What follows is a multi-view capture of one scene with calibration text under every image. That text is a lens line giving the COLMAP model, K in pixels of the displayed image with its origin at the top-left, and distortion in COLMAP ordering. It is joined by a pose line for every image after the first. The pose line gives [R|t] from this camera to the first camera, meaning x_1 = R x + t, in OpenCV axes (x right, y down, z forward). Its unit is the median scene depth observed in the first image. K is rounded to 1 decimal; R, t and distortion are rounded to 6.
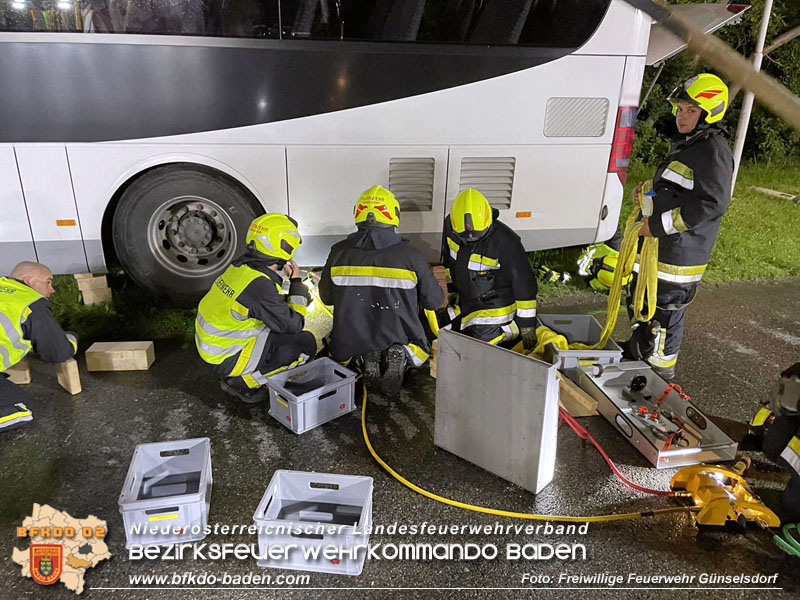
lens RADIAL K [[608.3, 0, 414.6], [0, 608.3, 313.4], [0, 0, 1]] dist [0.120282, -0.147876]
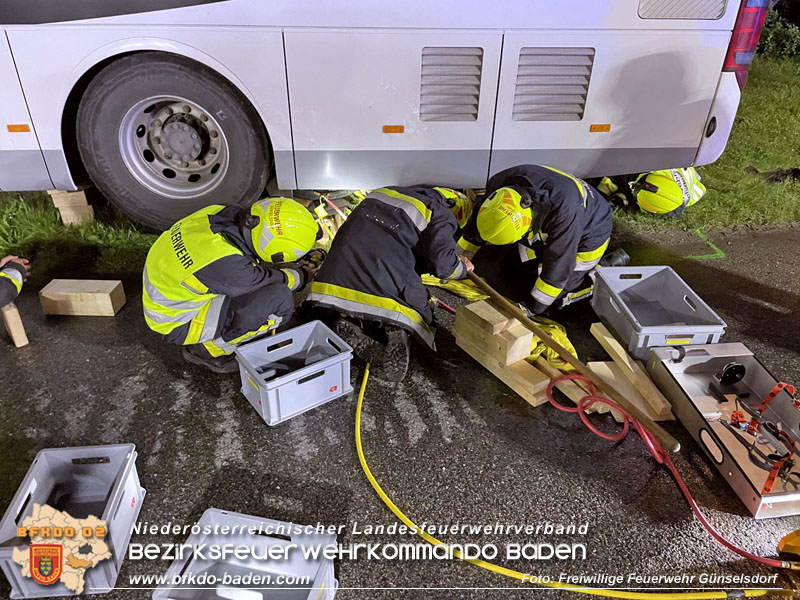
lens RADIAL K [[608.3, 0, 414.6], [0, 608.3, 313.4], [0, 0, 1]] dist [0.120282, -0.147876]
pose [[0.993170, 0.057808, -0.101349, 0.044473], [-0.040145, 0.984905, 0.168376, -0.059168], [0.109553, -0.163158, 0.980499, 0.201131]]
